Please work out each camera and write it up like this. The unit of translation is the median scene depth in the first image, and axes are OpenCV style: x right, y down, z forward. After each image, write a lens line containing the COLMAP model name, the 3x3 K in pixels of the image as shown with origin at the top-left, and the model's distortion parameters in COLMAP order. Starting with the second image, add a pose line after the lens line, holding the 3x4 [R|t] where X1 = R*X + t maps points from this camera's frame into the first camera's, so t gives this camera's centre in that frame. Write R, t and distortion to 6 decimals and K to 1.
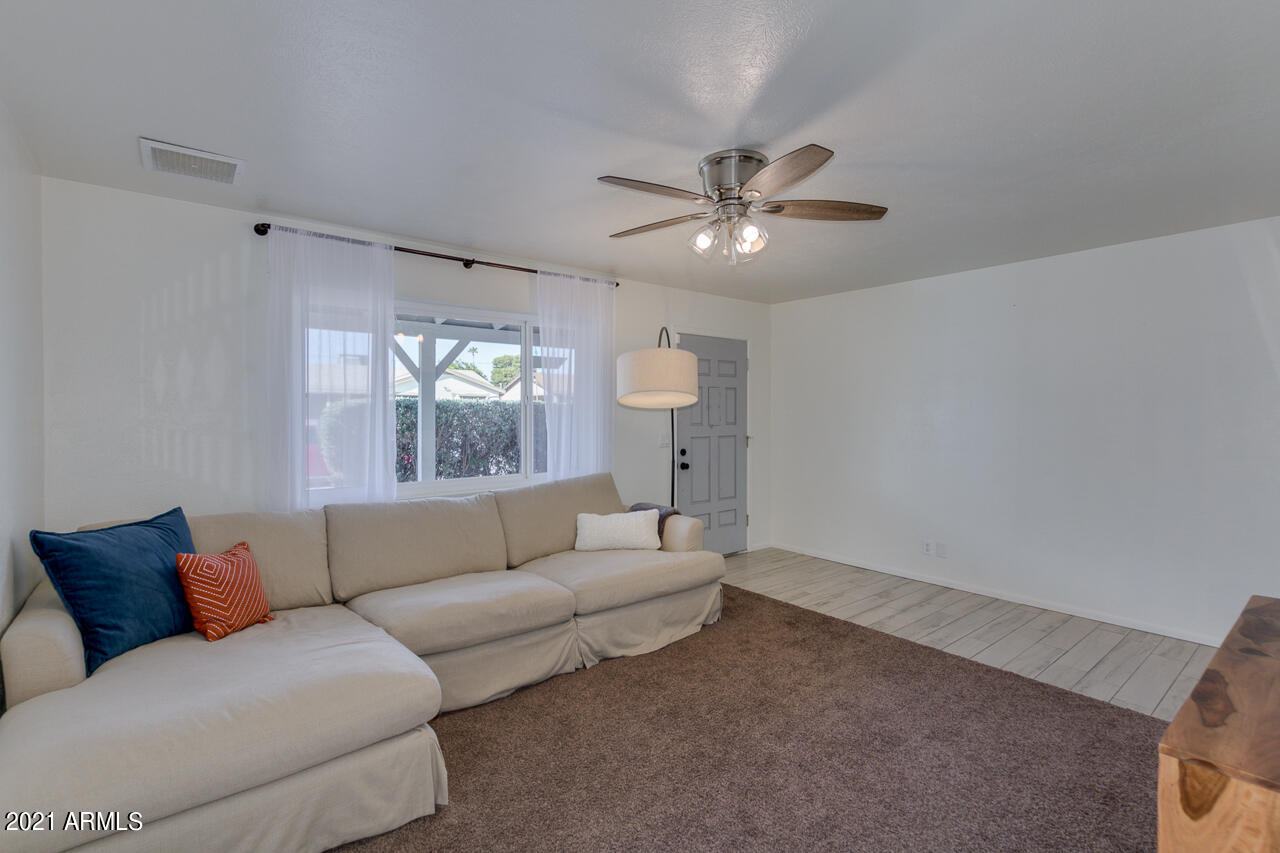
lens RADIAL K [[594.8, 0, 636.9], [0, 594.8, 402.2], [0, 0, 1]] dist [0.004109, -0.003513]
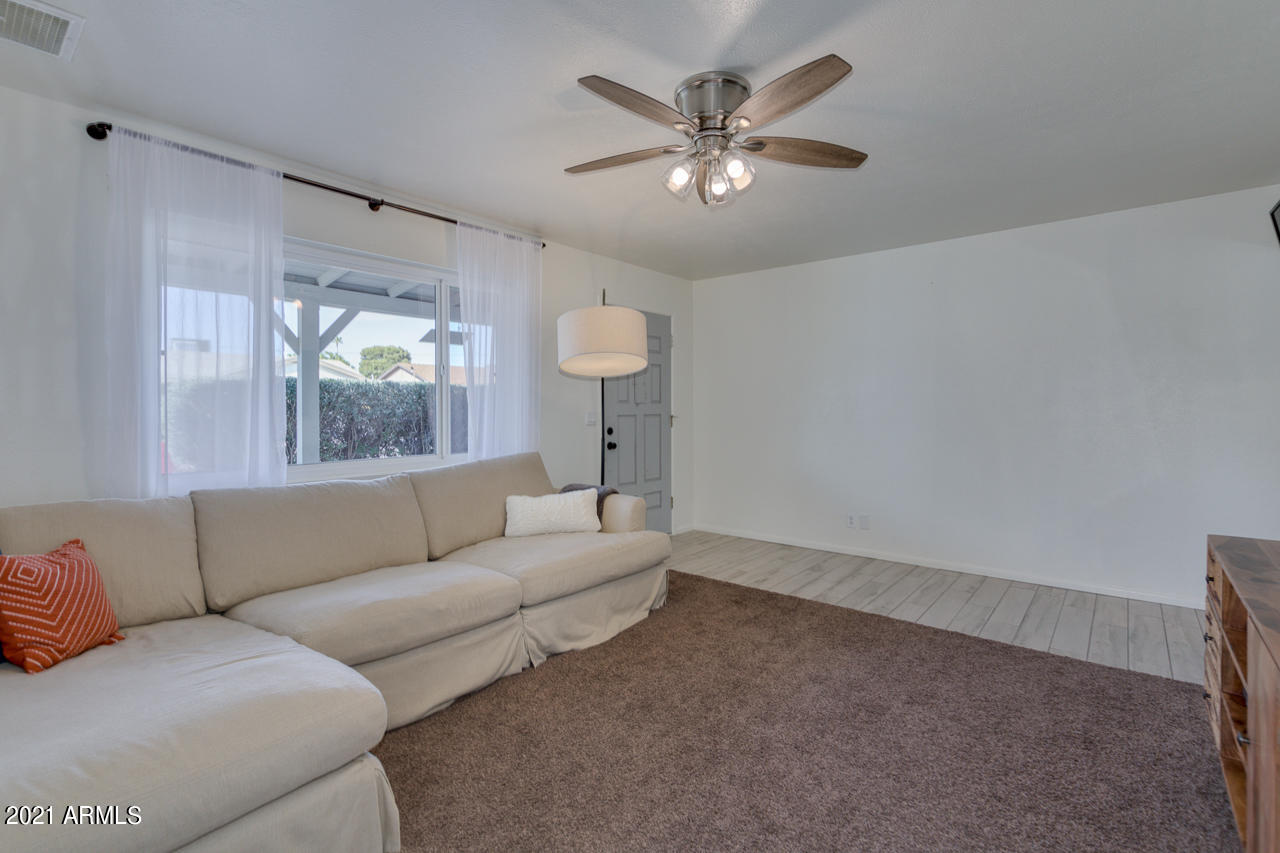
lens RADIAL K [[594.8, 0, 636.9], [0, 594.8, 402.2], [0, 0, 1]] dist [0.004109, -0.003513]
pose [[0.978647, -0.001707, 0.205539, -0.113338], [0.001327, 0.999997, 0.001989, 0.056386], [-0.205542, -0.001674, 0.978647, 0.113618]]
